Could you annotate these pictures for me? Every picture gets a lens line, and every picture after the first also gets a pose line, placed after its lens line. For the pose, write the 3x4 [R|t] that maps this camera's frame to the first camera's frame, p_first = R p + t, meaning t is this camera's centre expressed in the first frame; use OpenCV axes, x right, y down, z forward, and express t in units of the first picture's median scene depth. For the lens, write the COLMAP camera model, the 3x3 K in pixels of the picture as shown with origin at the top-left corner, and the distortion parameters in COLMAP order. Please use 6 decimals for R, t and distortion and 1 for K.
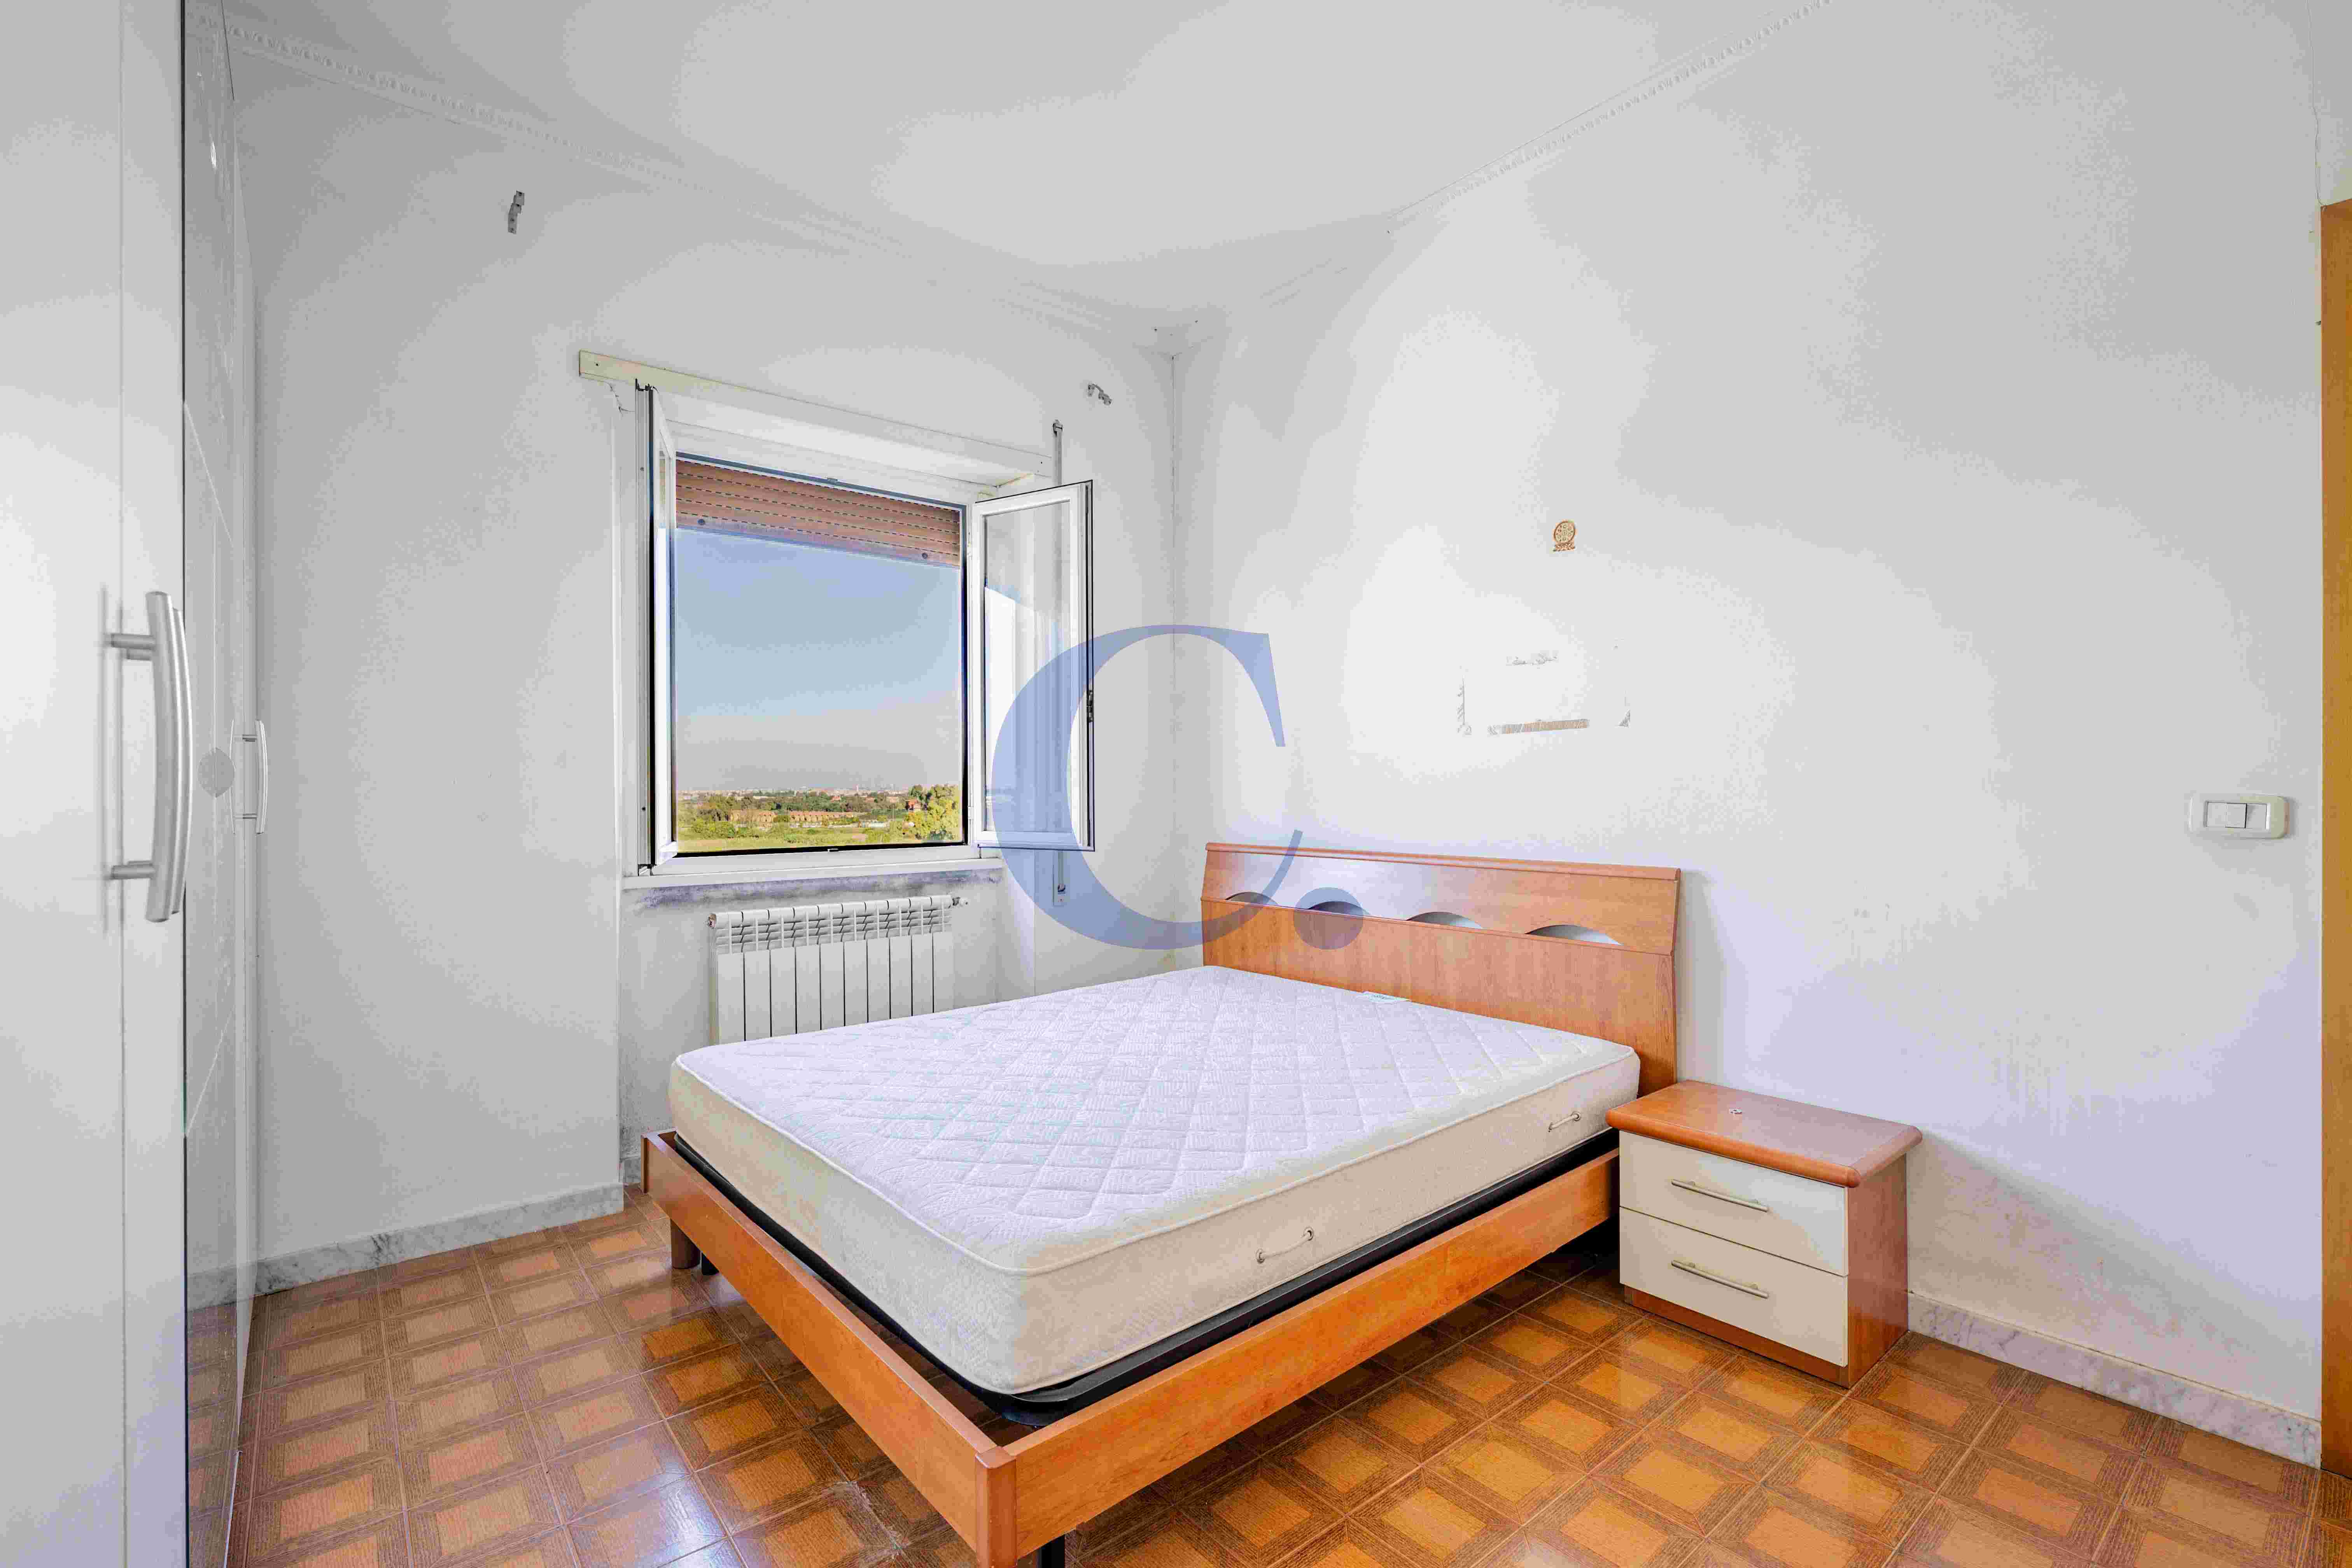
lens RADIAL K [[1064.9, 0, 1172.0], [0, 1064.9, 807.3], [0, 0, 1]] dist [-0.004015, 0.001015]
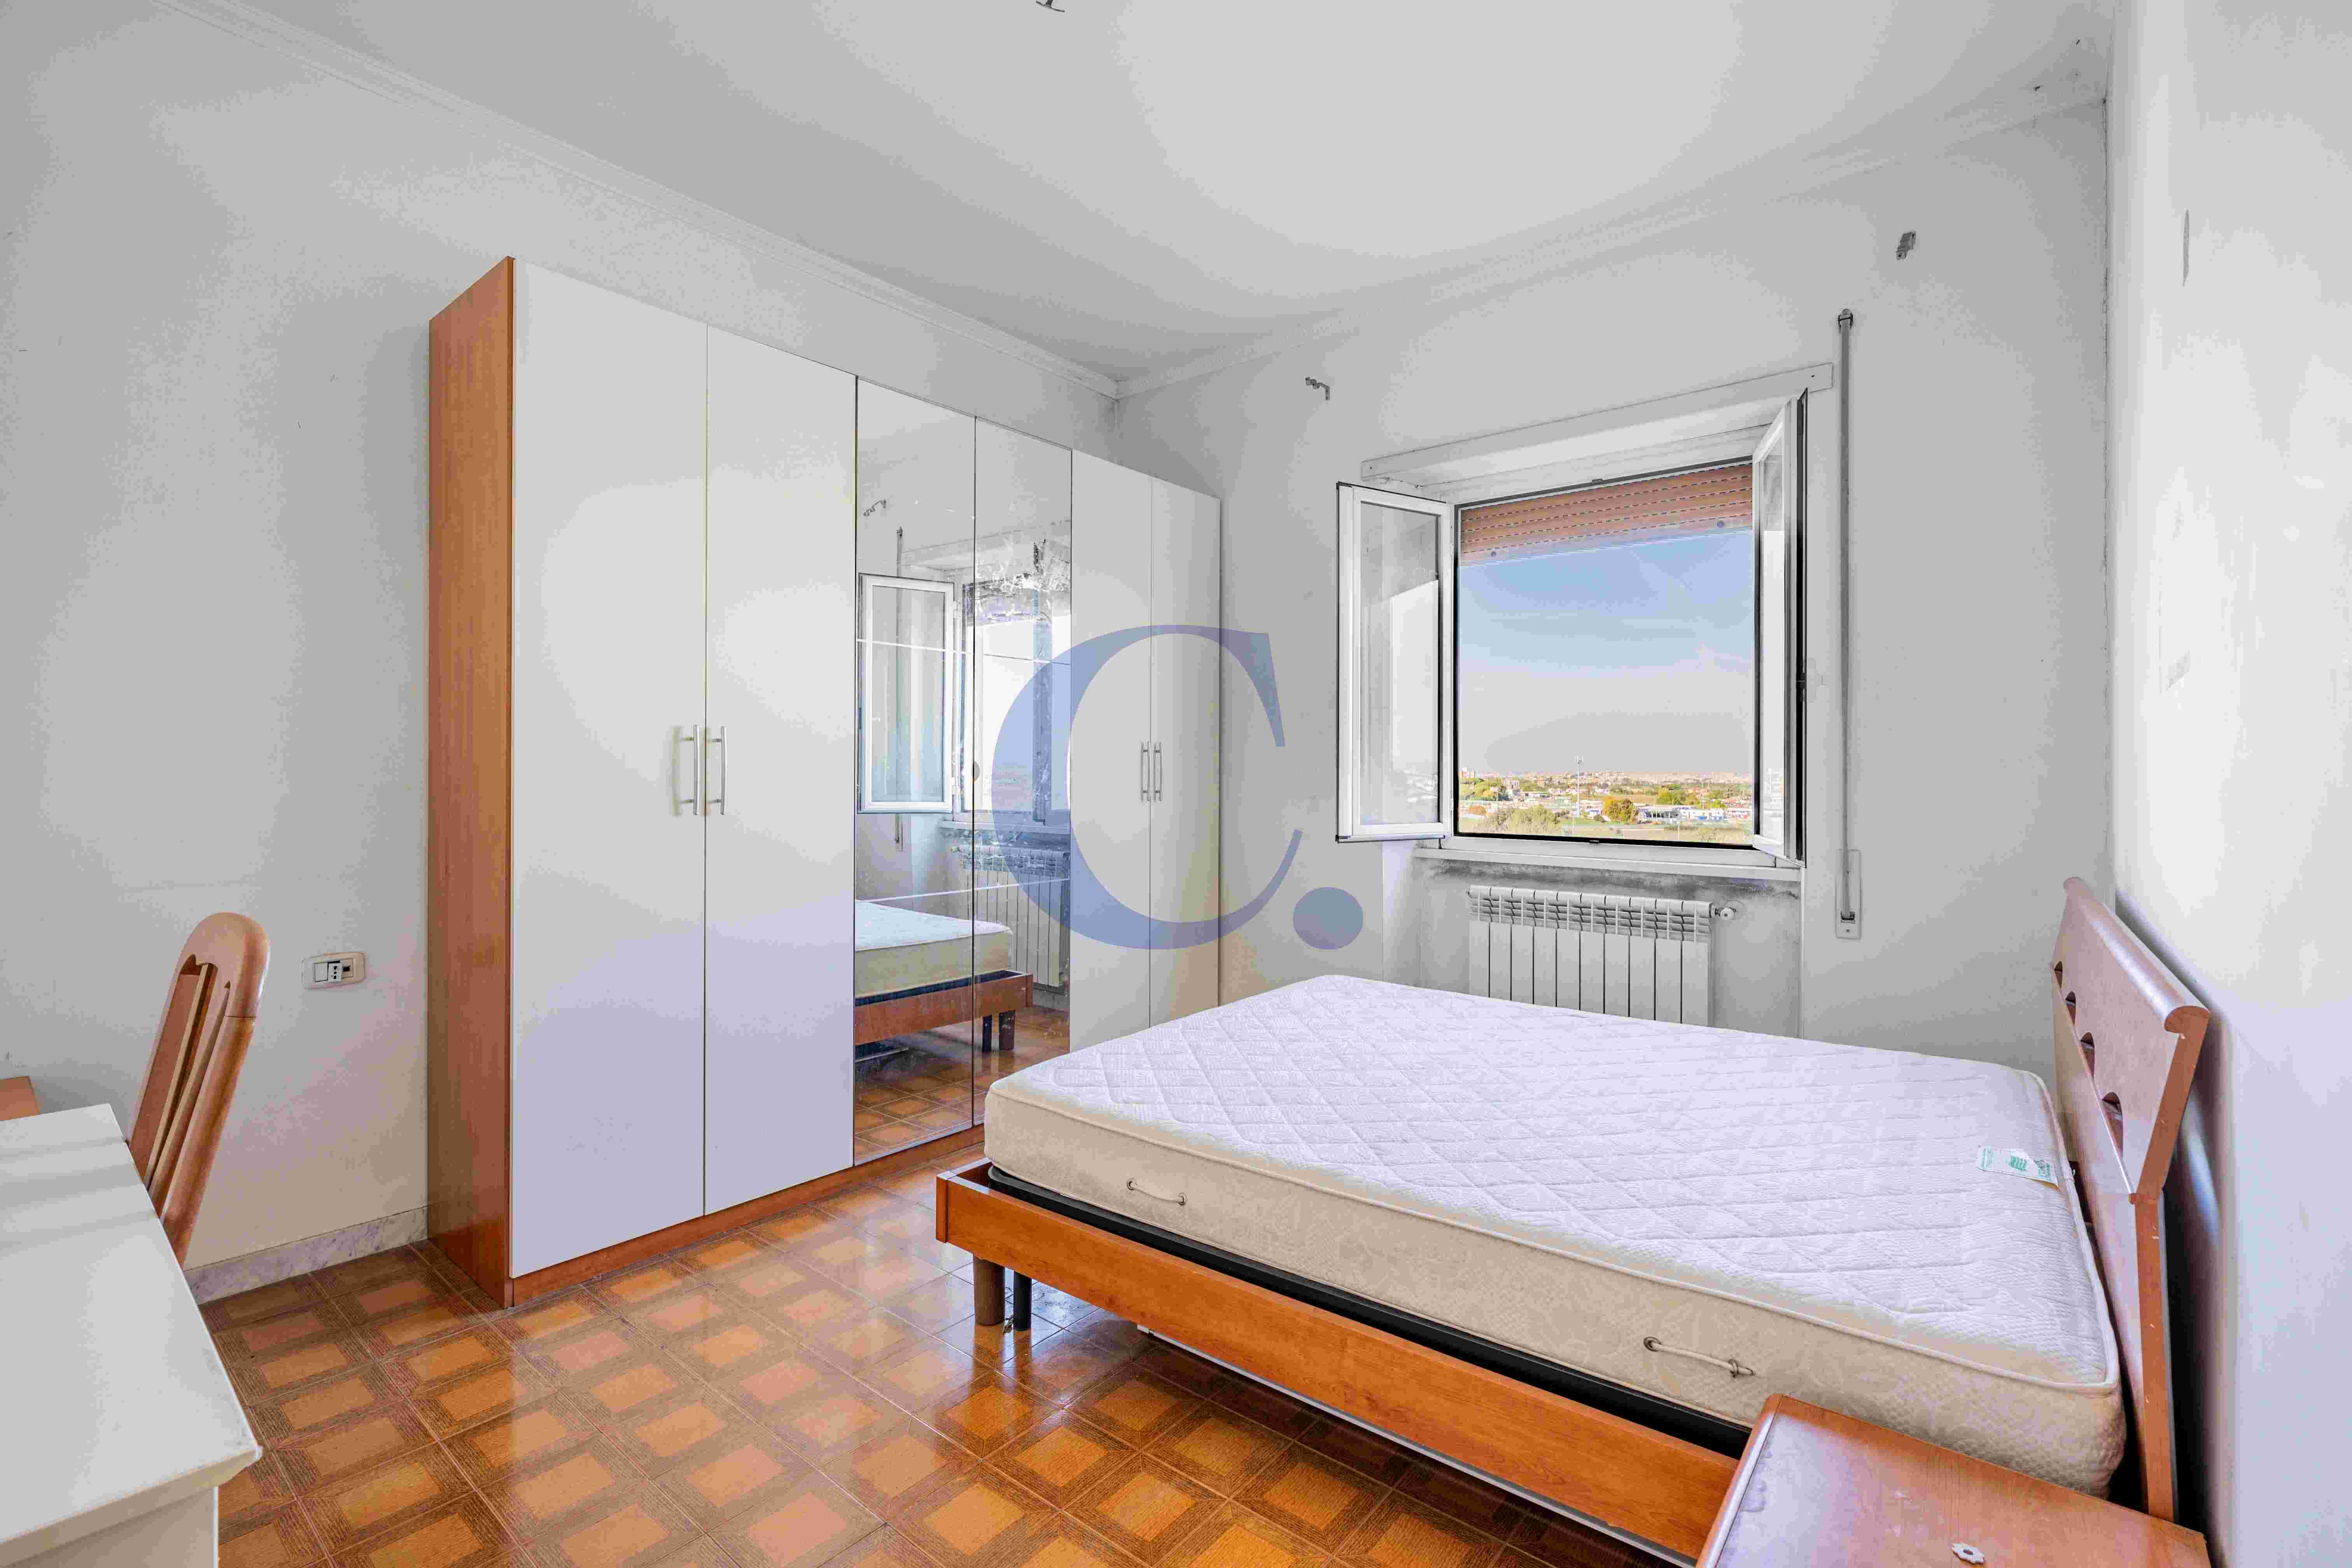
lens RADIAL K [[1064.9, 0, 1160.1], [0, 1064.9, 805.4], [0, 0, 1]] dist [-0.004015, 0.001015]
pose [[0.184841, 0.036256, -0.982100, 0.626407], [-0.023409, 0.999198, 0.032482, -0.018725], [0.982490, 0.016986, 0.185541, 0.411856]]
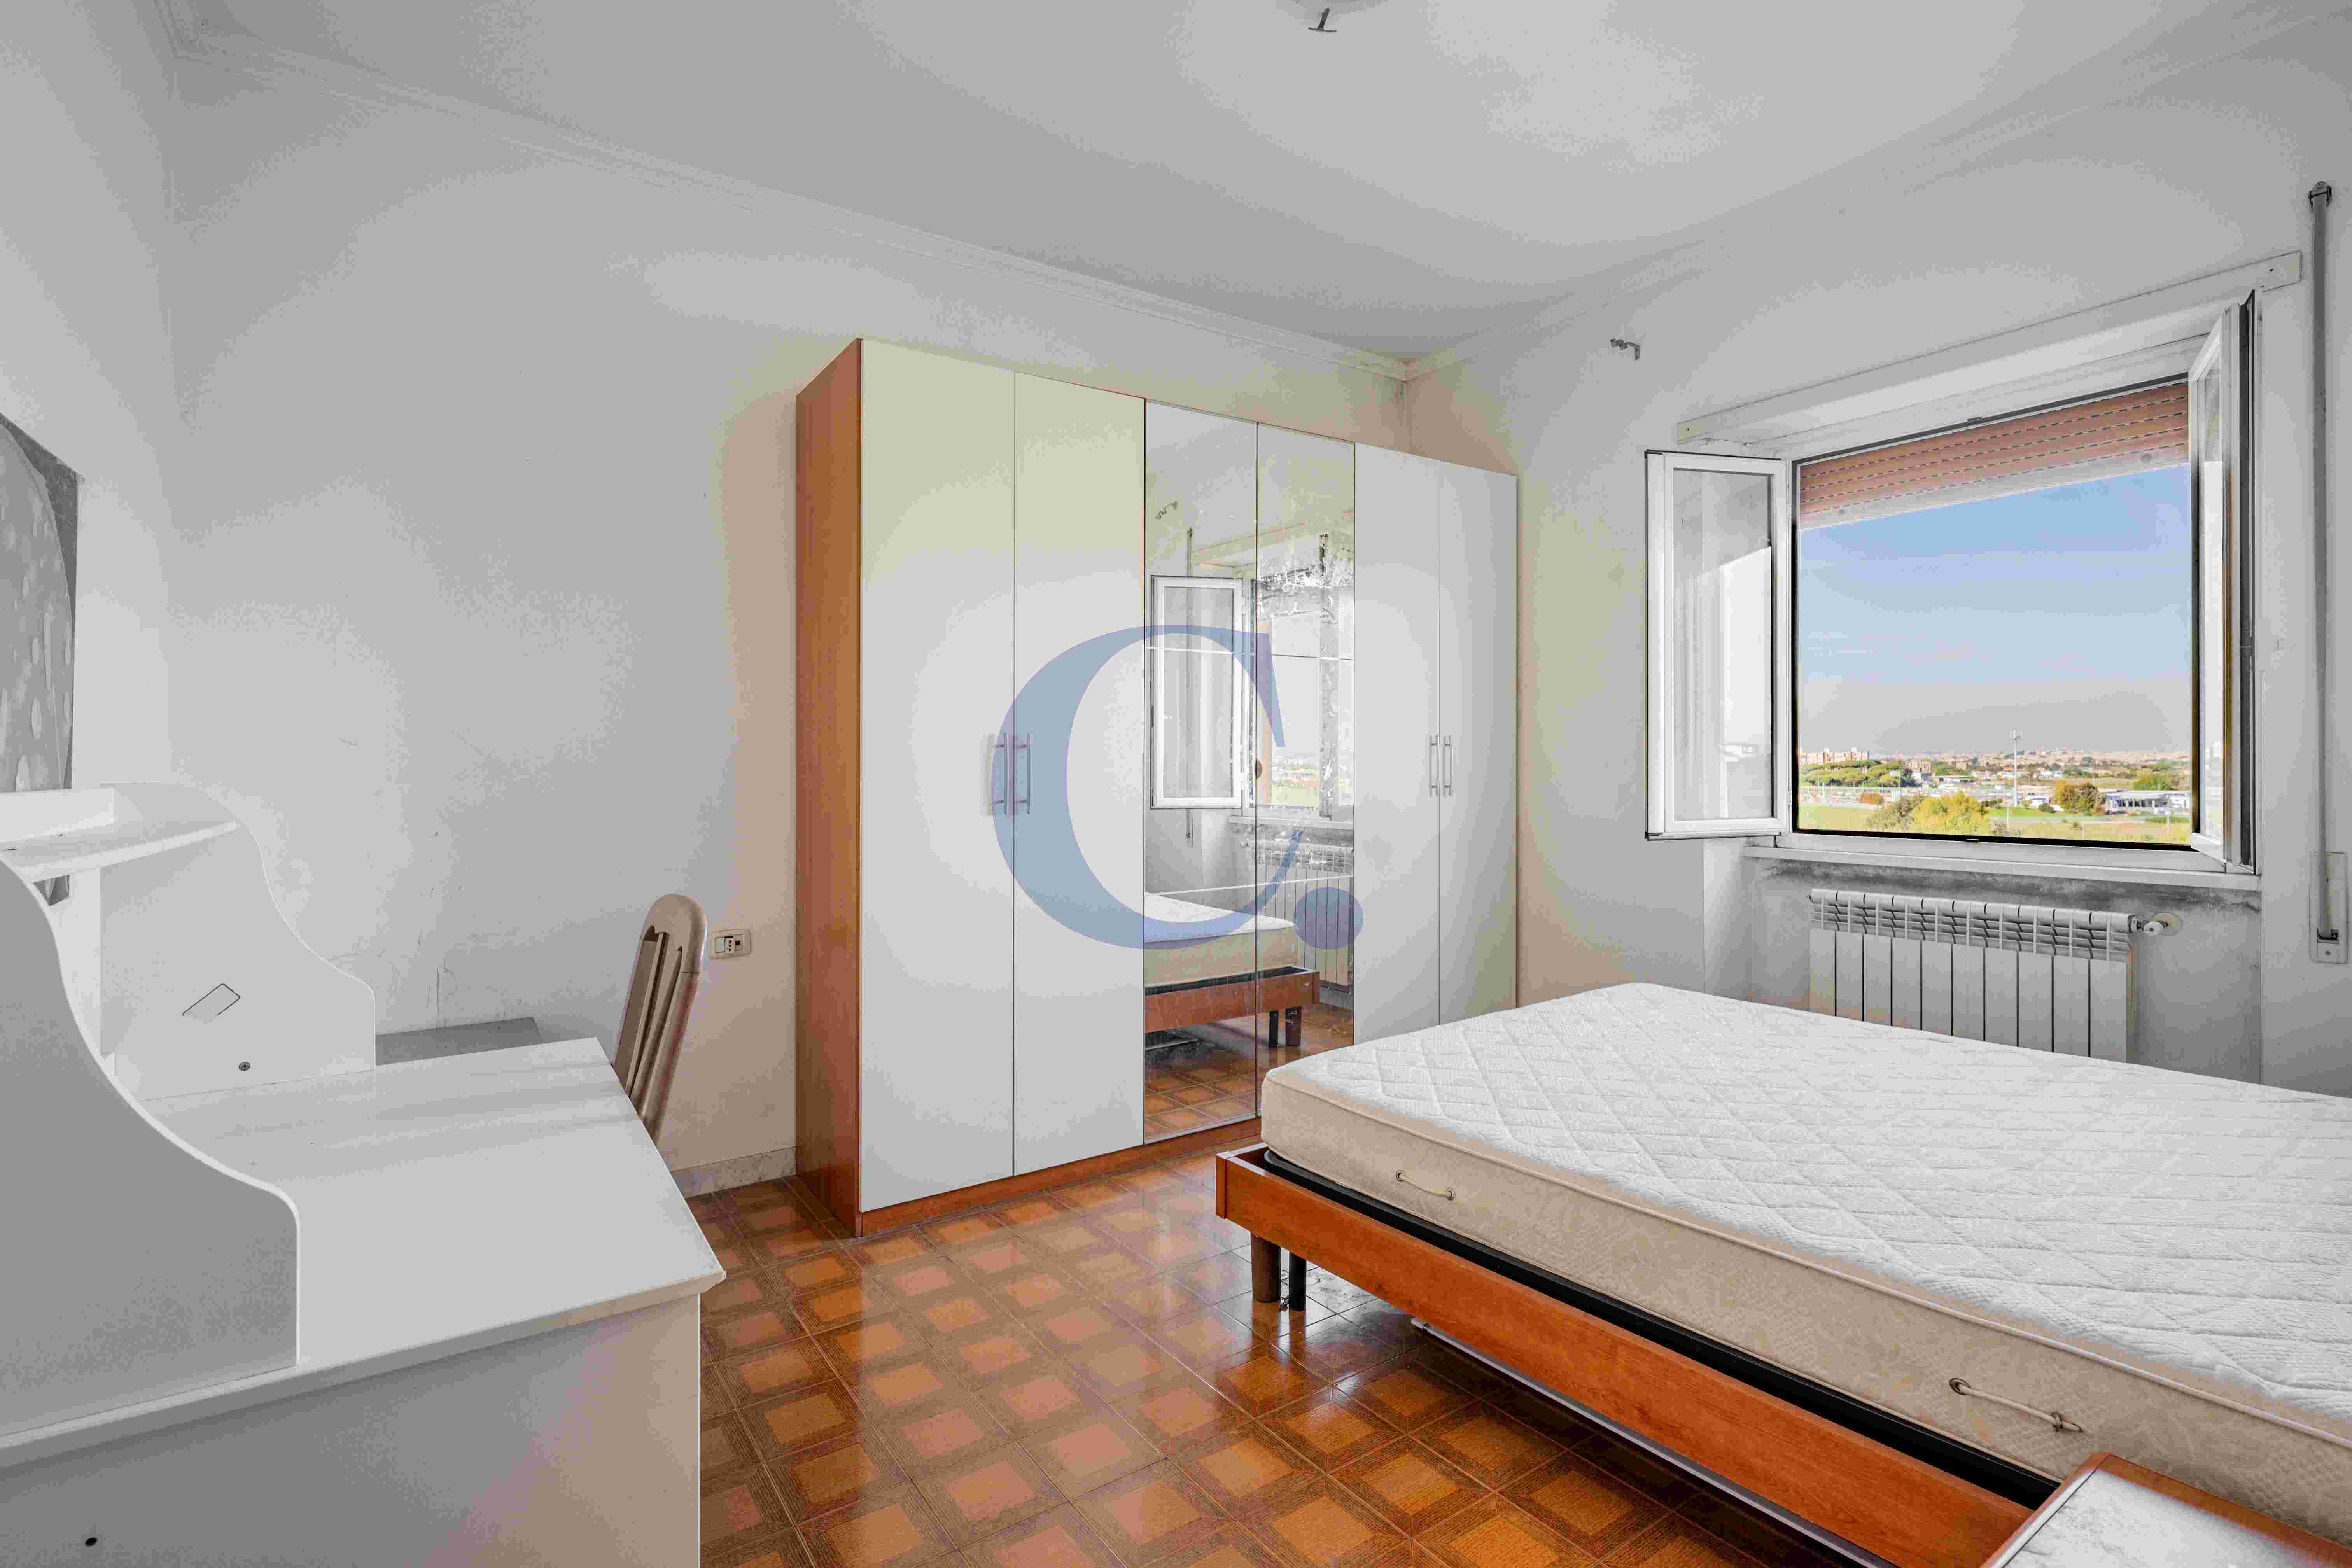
lens RADIAL K [[1129.6, 0, 1162.3], [0, 1129.6, 769.6], [0, 0, 1]] dist [0.000674, 0.000734]
pose [[-0.086572, 0.012200, -0.996171, 0.691329], [-0.007707, 0.999887, 0.012916, -0.026164], [0.996216, 0.008795, -0.086469, 0.426189]]
